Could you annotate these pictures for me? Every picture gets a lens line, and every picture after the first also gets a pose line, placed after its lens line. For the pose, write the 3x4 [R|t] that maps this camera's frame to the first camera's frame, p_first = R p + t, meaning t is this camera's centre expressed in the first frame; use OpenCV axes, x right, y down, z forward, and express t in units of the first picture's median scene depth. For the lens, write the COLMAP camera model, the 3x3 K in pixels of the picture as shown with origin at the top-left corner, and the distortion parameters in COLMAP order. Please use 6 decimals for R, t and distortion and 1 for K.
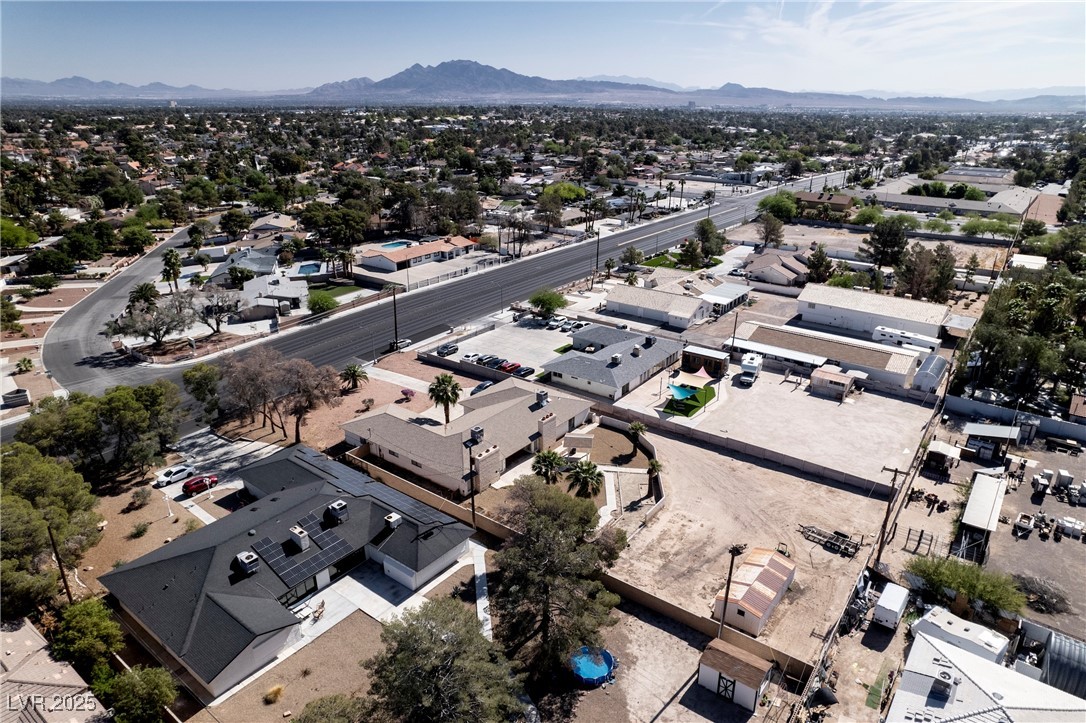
lens RADIAL K [[692.5, 0, 551.2], [0, 692.5, 363.8], [0, 0, 1]] dist [-0.077914, 0.075049]
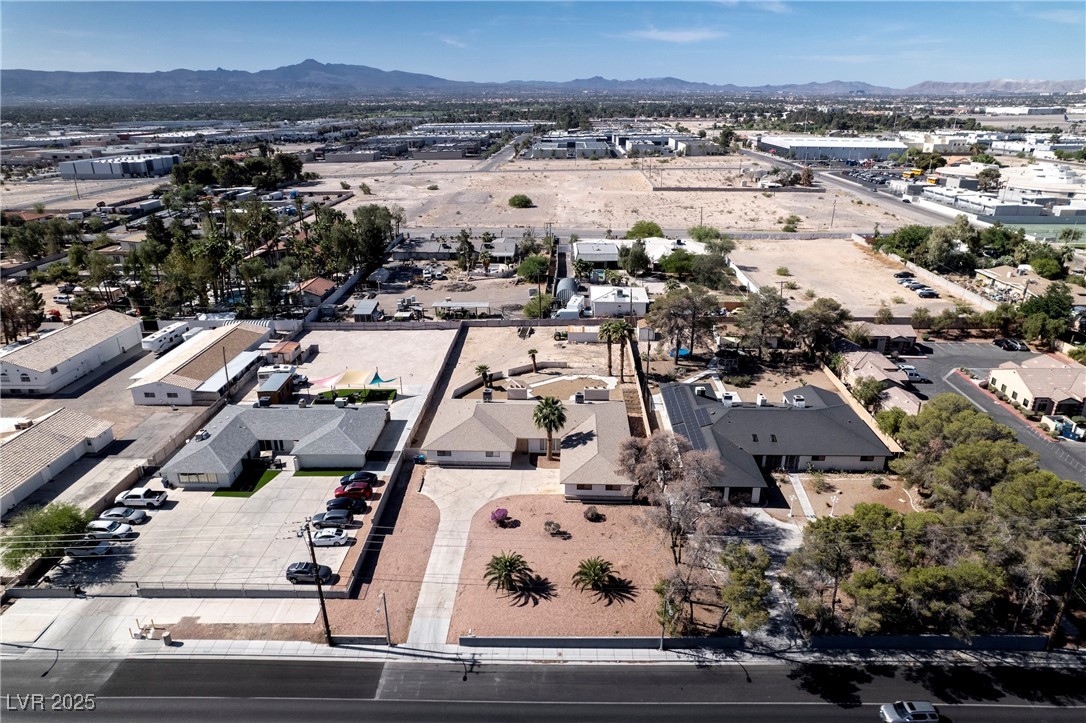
lens RADIAL K [[692.5, 0, 551.2], [0, 692.5, 363.8], [0, 0, 1]] dist [-0.077914, 0.075049]
pose [[-0.582980, -0.296590, 0.756418, -0.646495], [0.301134, 0.785812, 0.540202, -0.400997], [-0.754621, 0.542710, -0.368799, 0.993721]]
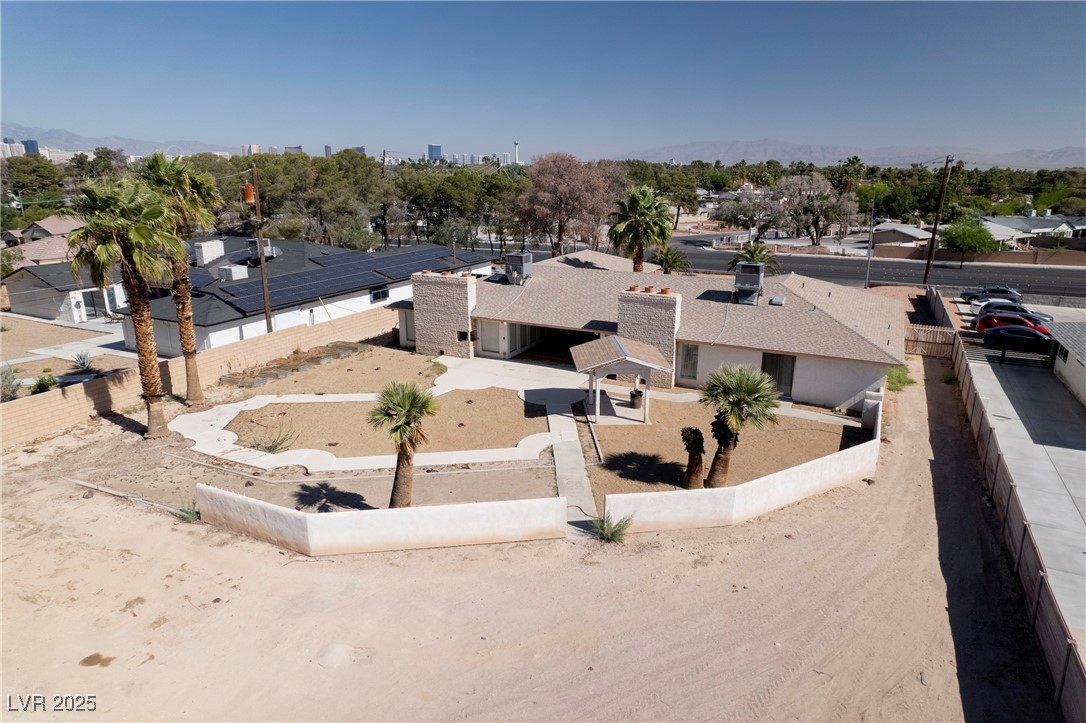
lens RADIAL K [[692.5, 0, 551.2], [0, 692.5, 363.8], [0, 0, 1]] dist [-0.077914, 0.075049]
pose [[0.190595, 0.269380, -0.943985, 0.246004], [-0.366463, 0.911620, 0.186153, 0.046339], [0.910702, 0.310456, 0.272468, 0.635961]]
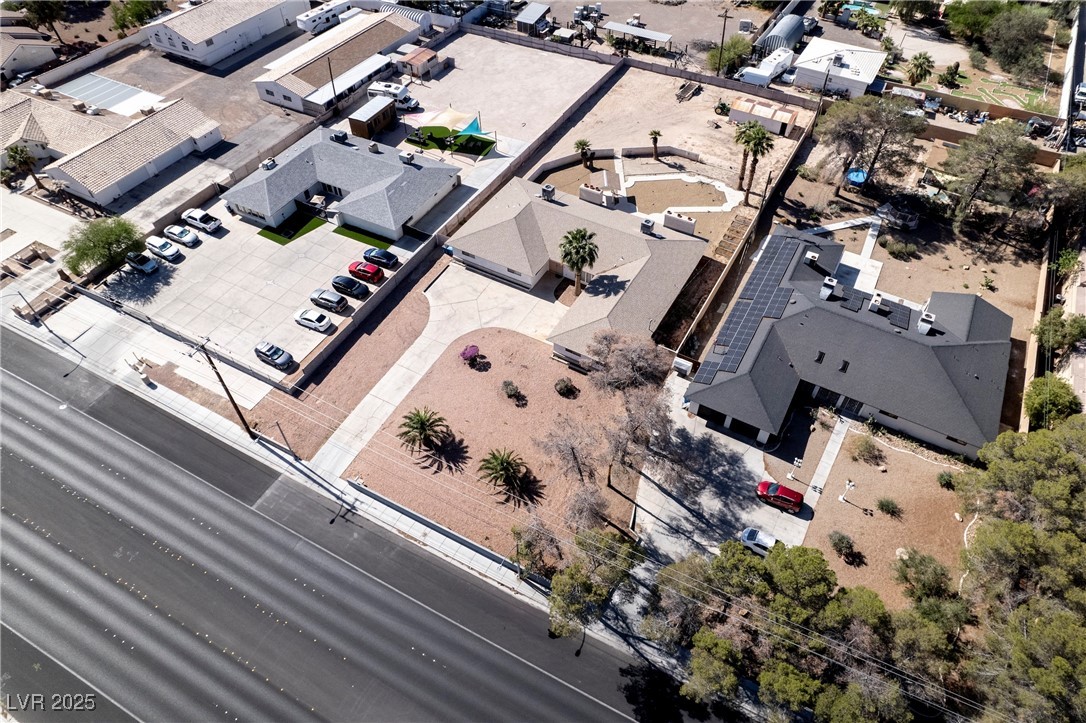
lens RADIAL K [[697.7, 0, 550.4], [0, 697.7, 360.0], [0, 0, 1]] dist [-0.081468, 0.080149]
pose [[-0.140362, -0.739725, 0.658107, -0.581878], [0.364964, 0.579226, 0.728902, -0.364591], [-0.920380, 0.342496, 0.188672, 0.700353]]
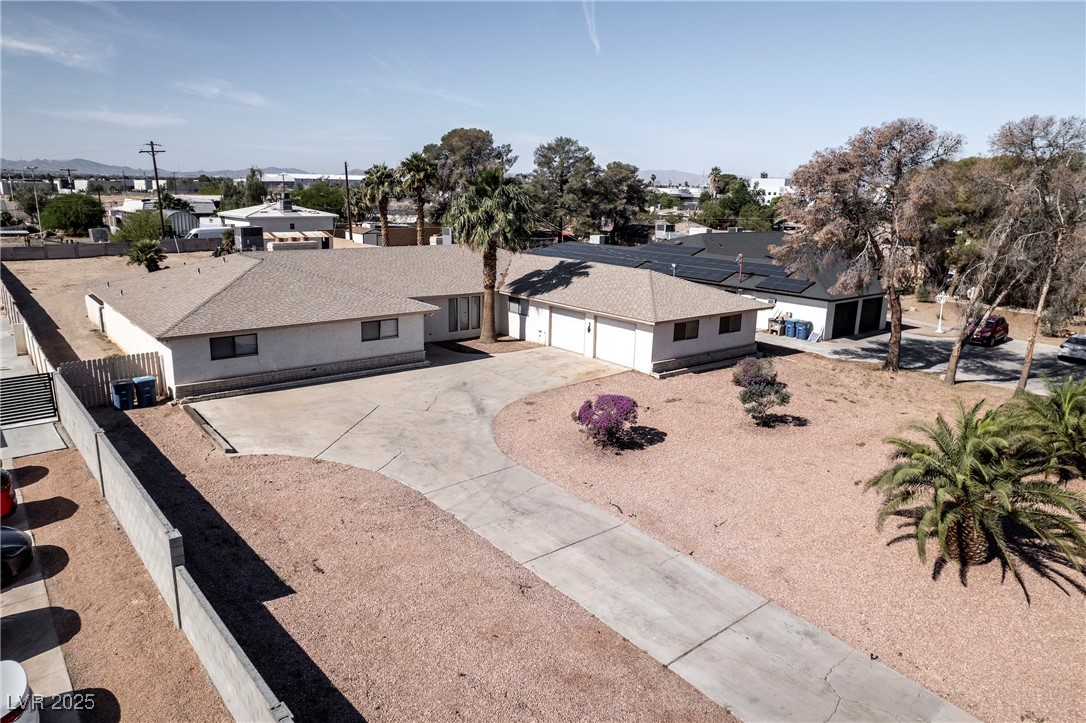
lens RADIAL K [[719.2, 0, 539.6], [0, 719.2, 363.0], [0, 0, 1]] dist [-0.069451, 0.063000]
pose [[-0.973698, -0.077734, 0.214174, -0.203718], [0.059788, 0.819888, 0.569393, -0.088073], [-0.219860, 0.567222, -0.793676, 1.022854]]
